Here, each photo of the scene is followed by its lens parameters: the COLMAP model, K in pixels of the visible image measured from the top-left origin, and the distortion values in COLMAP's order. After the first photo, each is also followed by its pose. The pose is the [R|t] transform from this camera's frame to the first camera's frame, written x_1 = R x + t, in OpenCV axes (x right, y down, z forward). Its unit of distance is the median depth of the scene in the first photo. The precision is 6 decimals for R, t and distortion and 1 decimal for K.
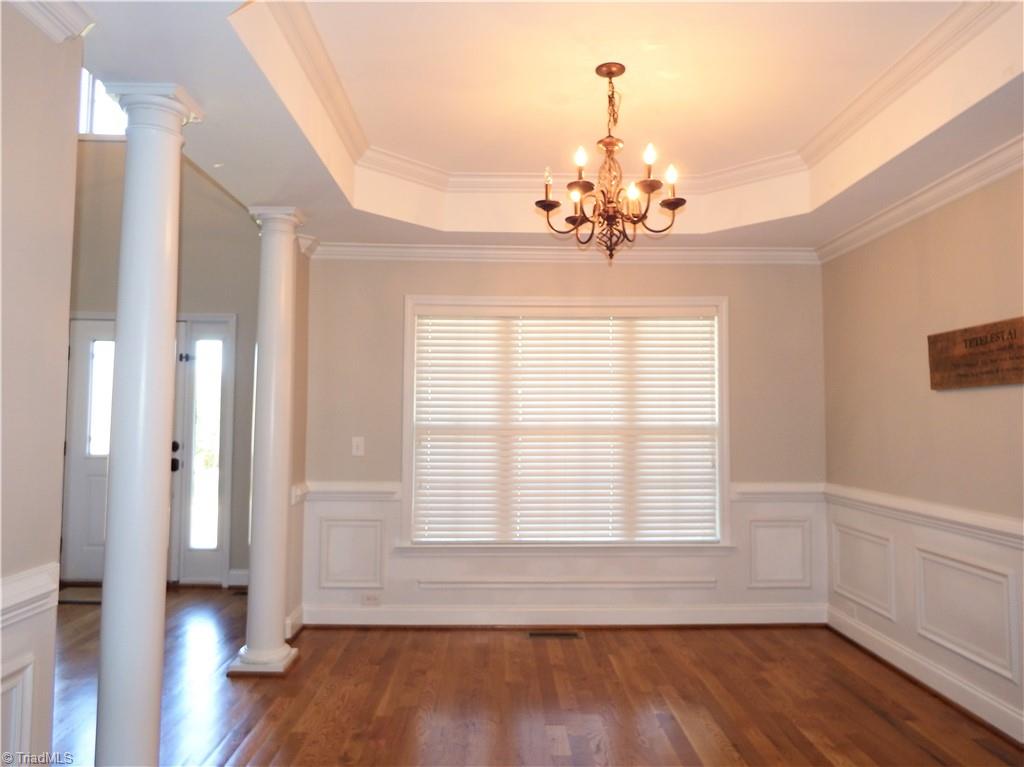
lens RADIAL K [[742.0, 0, 512.0], [0, 742.0, 383.5], [0, 0, 1]] dist [-0.010358, -0.000058]
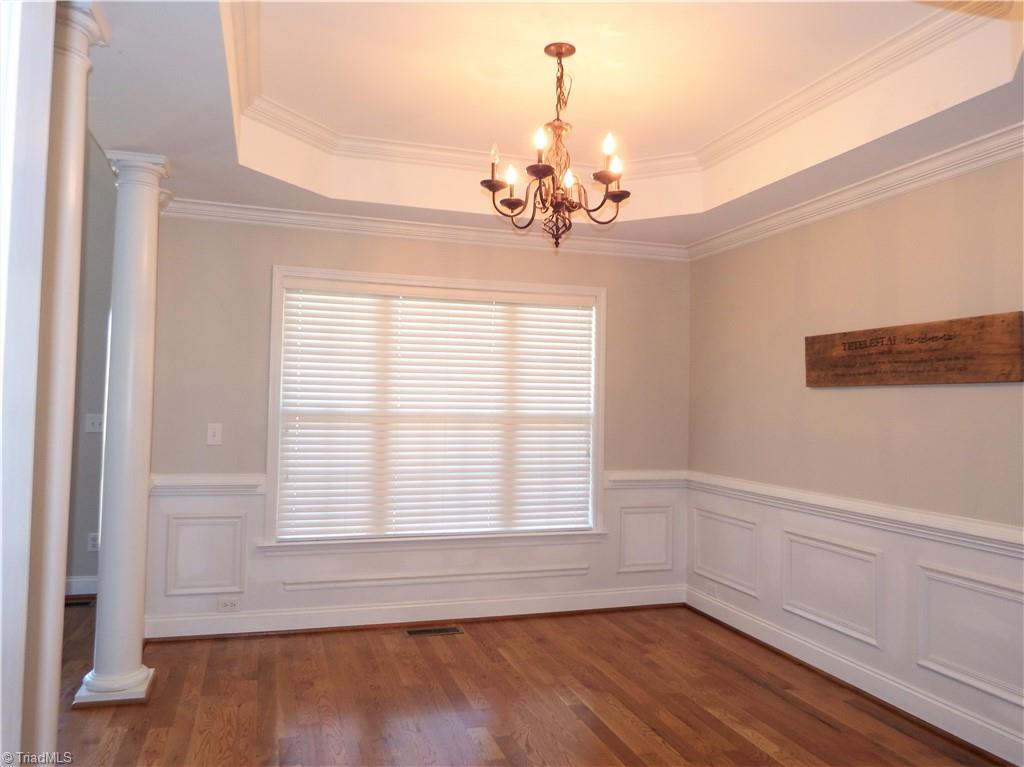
lens RADIAL K [[761.4, 0, 512.0], [0, 761.4, 383.5], [0, 0, 1]] dist [-0.012833, 0.001826]
pose [[0.958877, 0.021754, 0.282986, -0.137139], [-0.029856, 0.999258, 0.024350, -0.008709], [-0.282246, -0.031798, 0.958815, 0.039323]]
